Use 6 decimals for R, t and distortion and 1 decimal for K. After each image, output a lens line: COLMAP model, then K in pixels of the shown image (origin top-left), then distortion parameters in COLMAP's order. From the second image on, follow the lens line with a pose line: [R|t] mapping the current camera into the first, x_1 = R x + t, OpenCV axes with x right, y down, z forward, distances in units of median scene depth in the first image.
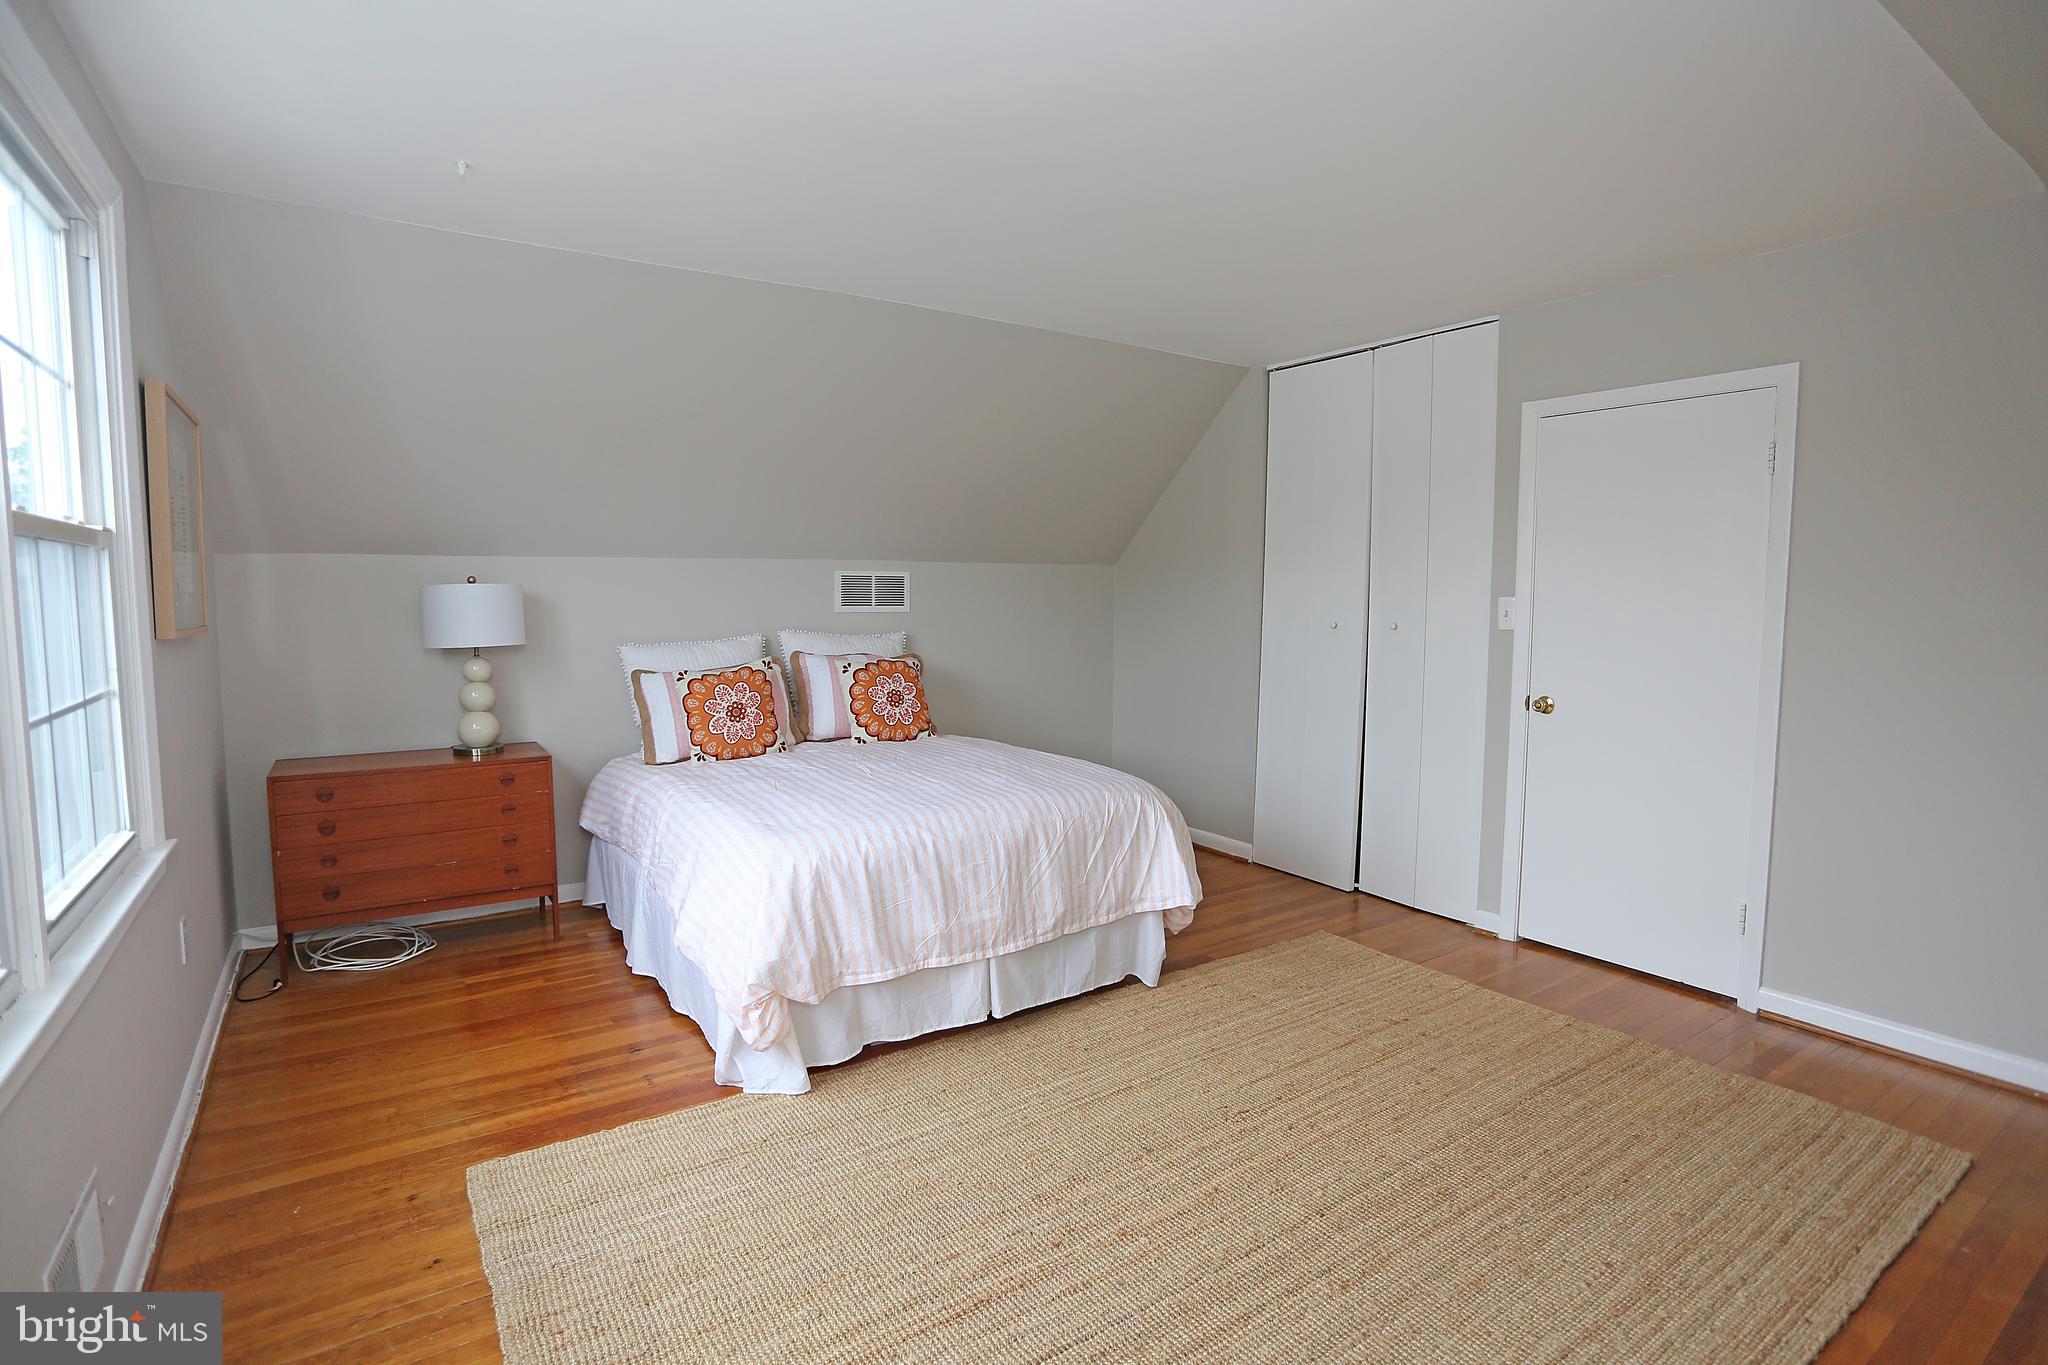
lens RADIAL K [[998.6, 0, 1026.8], [0, 998.6, 676.3], [0, 0, 1]] dist [-0.057655, 0.016205]
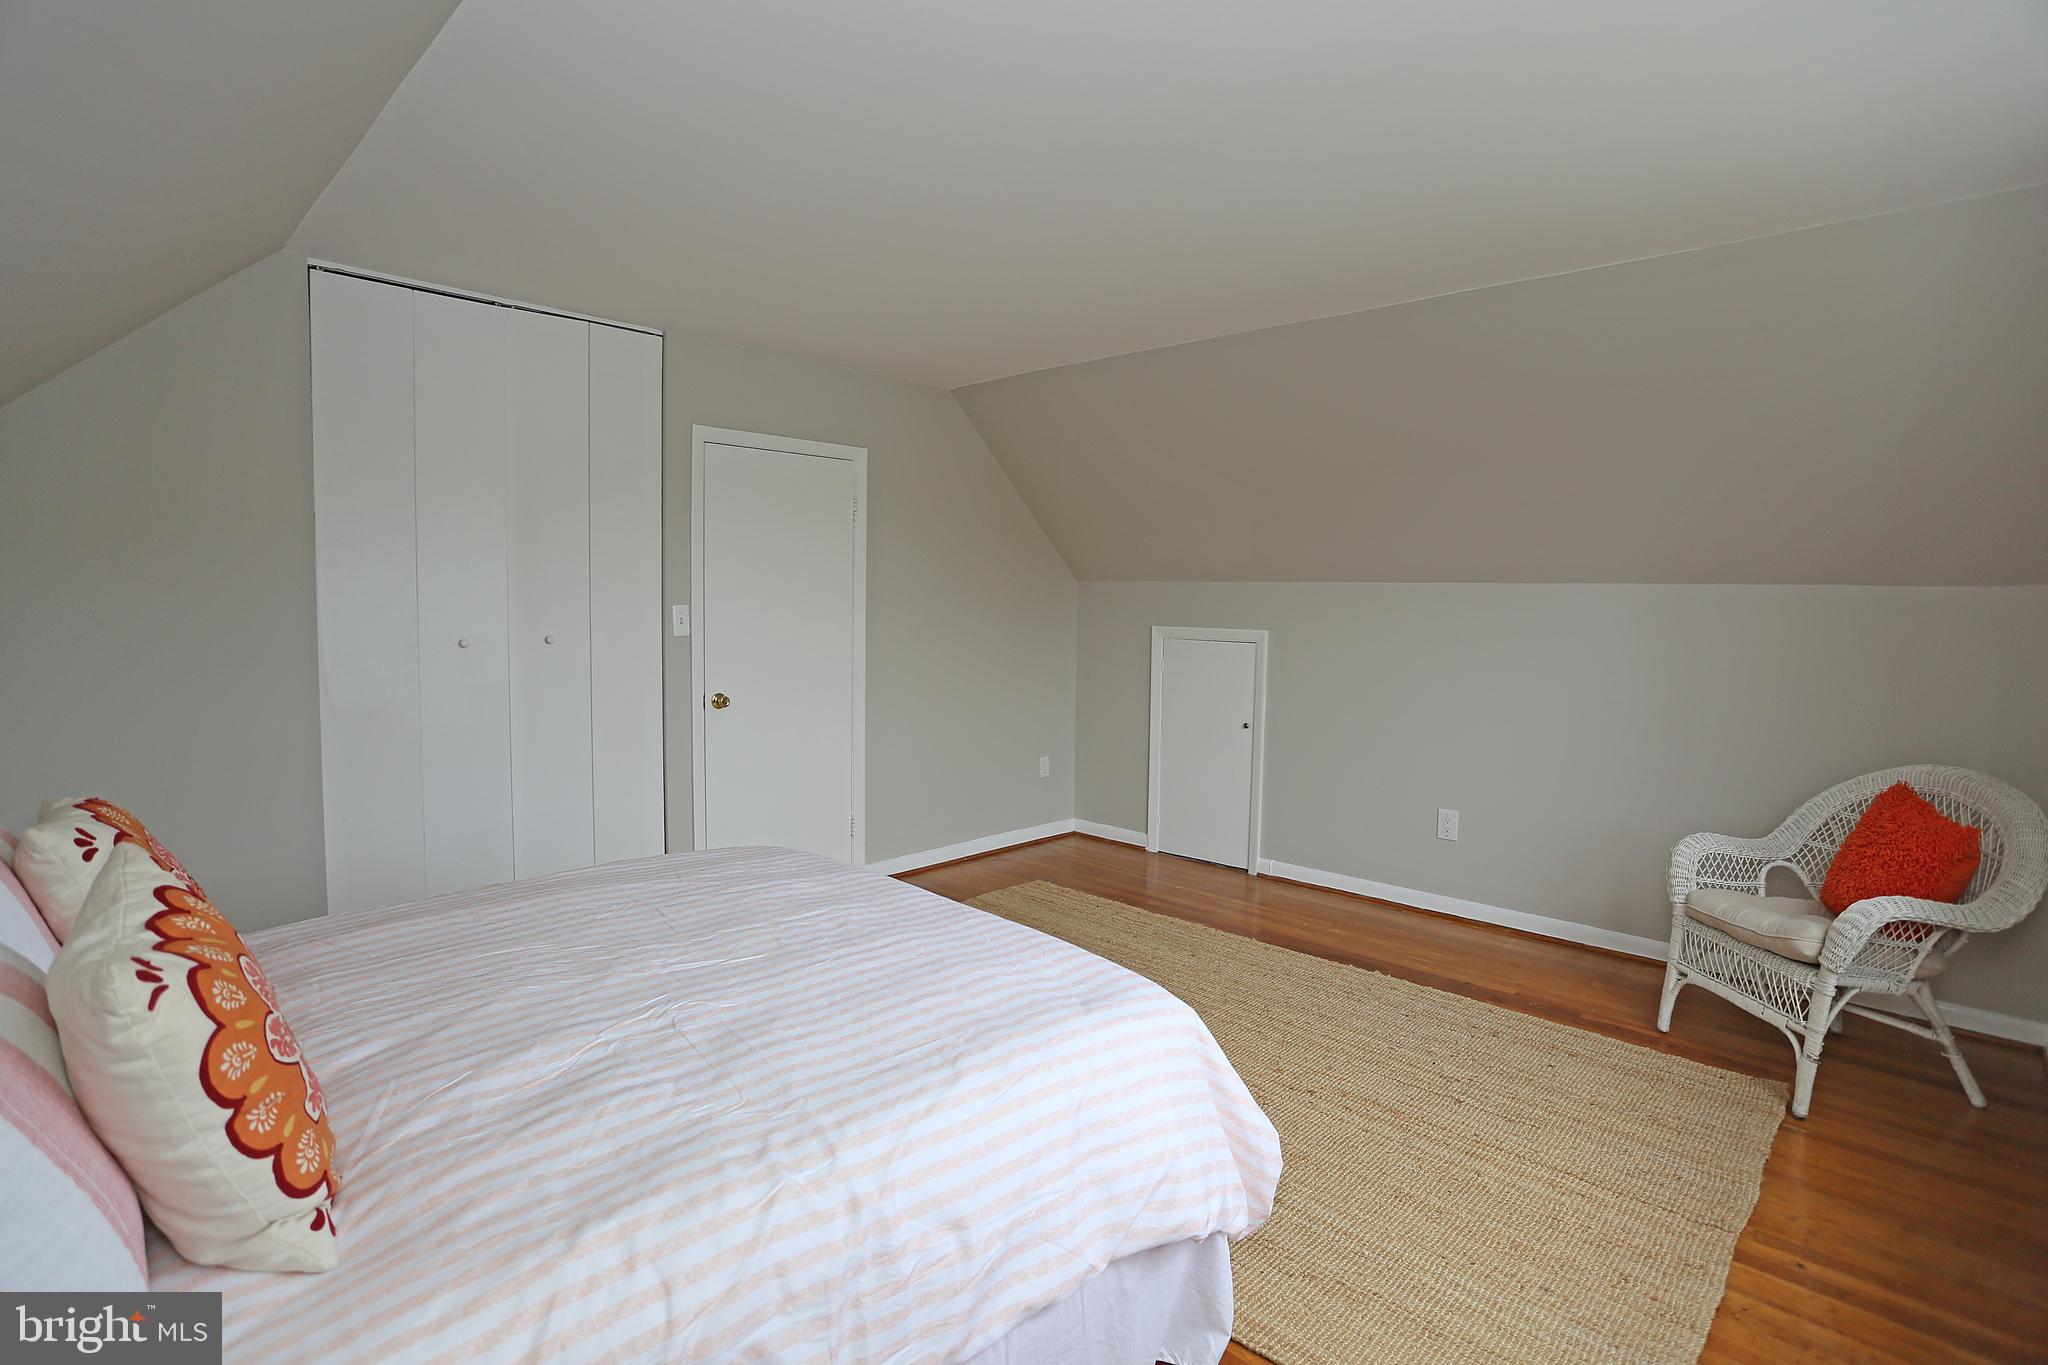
lens RADIAL K [[998.6, 0, 1026.3], [0, 998.6, 683.9], [0, 0, 1]] dist [-0.057655, 0.016205]
pose [[-0.196544, -0.076832, 0.977480, -0.649522], [0.077749, 0.992565, 0.093650, -0.068823], [-0.977408, 0.094404, -0.189109, 0.872560]]
